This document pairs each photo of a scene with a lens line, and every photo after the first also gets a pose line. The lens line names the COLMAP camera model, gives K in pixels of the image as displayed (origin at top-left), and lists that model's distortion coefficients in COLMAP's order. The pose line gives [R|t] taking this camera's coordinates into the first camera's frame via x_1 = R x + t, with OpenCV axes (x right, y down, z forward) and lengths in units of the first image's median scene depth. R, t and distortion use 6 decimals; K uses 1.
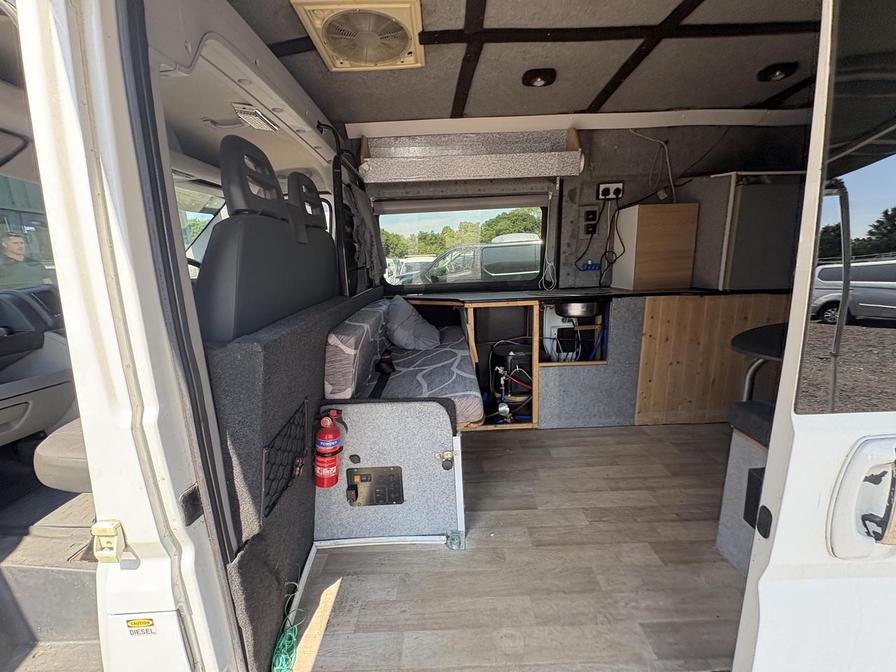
lens RADIAL K [[355.6, 0, 447.6], [0, 355.6, 336.7], [0, 0, 1]] dist [-0.000919, 0.000145]
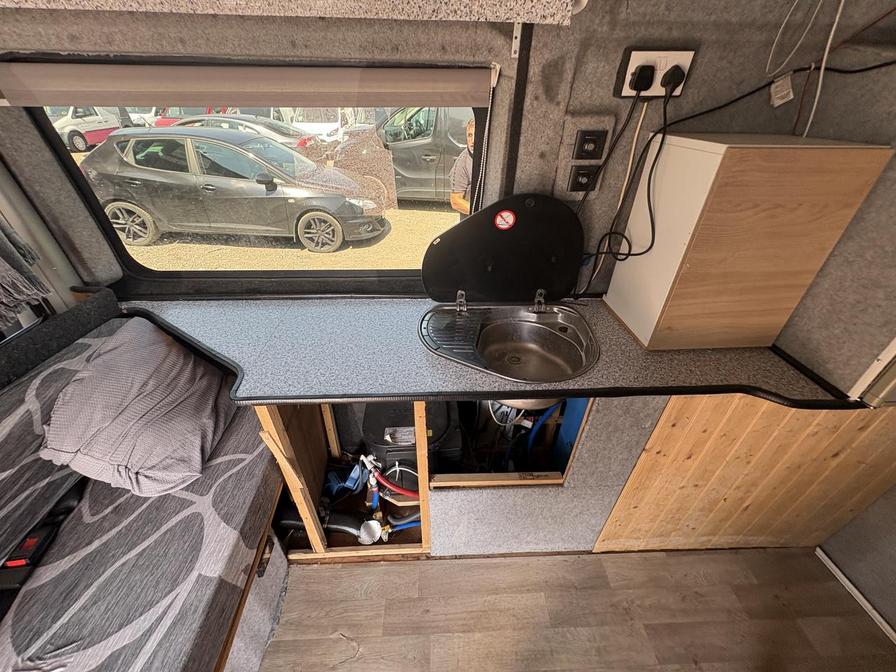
lens RADIAL K [[358.0, 0, 448.0], [0, 358.0, 336.0], [0, 0, 1]] dist [0.000950, -0.000112]
pose [[0.998166, 0.027131, 0.054115, 0.240022], [-0.045438, 0.926464, 0.373632, -0.297945], [-0.039999, -0.375405, 0.925997, 0.584926]]
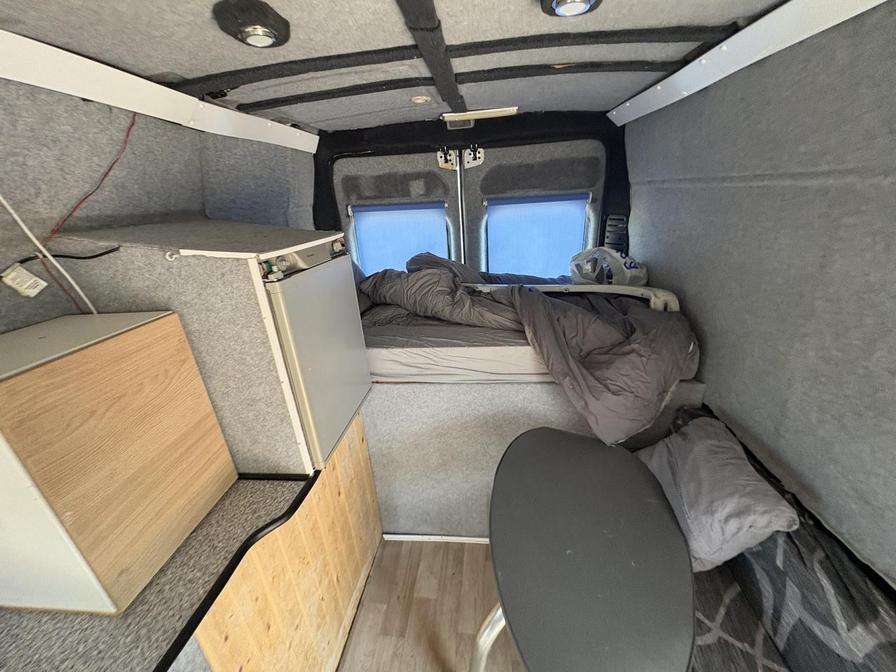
lens RADIAL K [[360.1, 0, 448.8], [0, 360.1, 337.8], [0, 0, 1]] dist [0.003353, -0.000329]
pose [[0.131924, -0.343512, 0.929836, 0.339574], [0.269094, 0.915220, 0.299933, -0.365132], [-0.954036, 0.210645, 0.213176, 0.589320]]
